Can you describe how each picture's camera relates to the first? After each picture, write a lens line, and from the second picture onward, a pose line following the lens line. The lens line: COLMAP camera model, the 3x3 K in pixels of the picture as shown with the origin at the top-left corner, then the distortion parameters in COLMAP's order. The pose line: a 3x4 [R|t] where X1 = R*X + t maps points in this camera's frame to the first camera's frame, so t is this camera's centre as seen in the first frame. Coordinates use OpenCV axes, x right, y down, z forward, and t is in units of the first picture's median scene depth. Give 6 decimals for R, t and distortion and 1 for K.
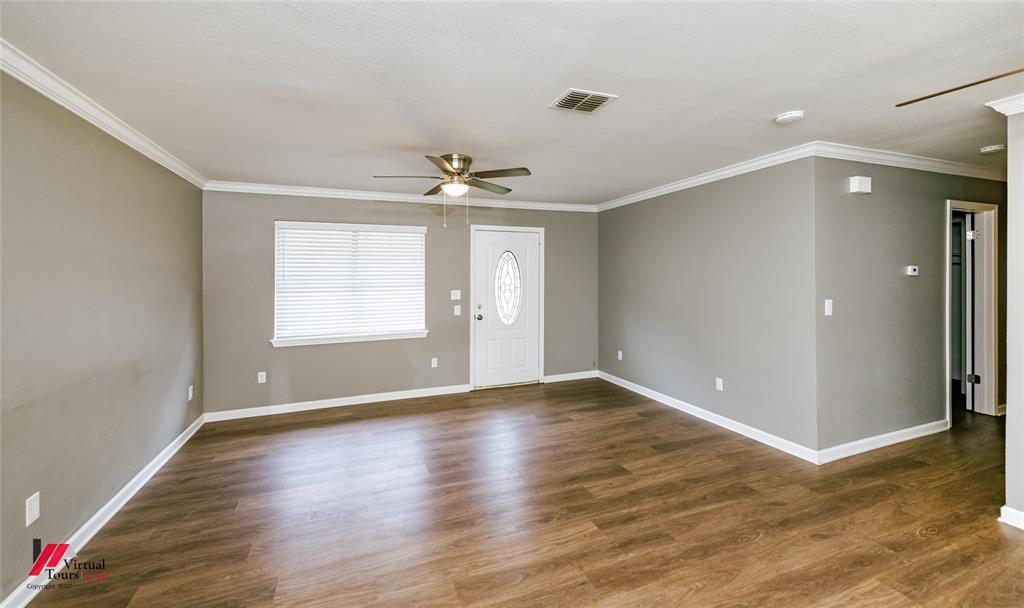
lens RADIAL K [[402.7, 0, 495.7], [0, 402.7, 278.4], [0, 0, 1]] dist [0.009726, -0.000956]
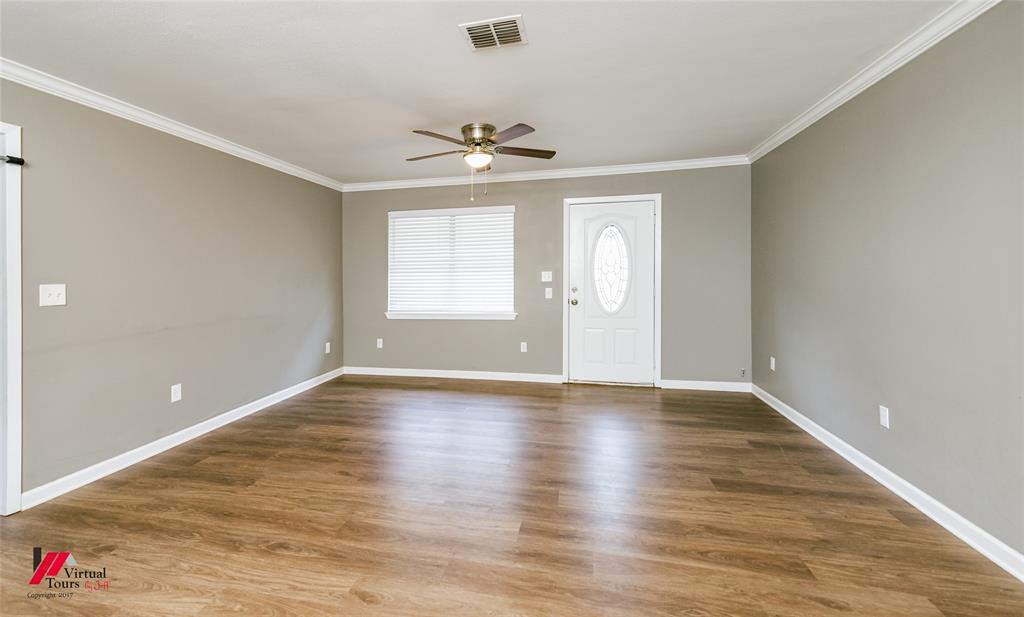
lens RADIAL K [[427.6, 0, 470.7], [0, 427.6, 274.5], [0, 0, 1]] dist [0.011811, -0.002639]
pose [[0.825829, -0.003220, -0.563912, 0.356231], [0.003466, 0.999994, -0.000635, 0.042270], [0.563910, -0.001430, 0.825835, 0.105070]]
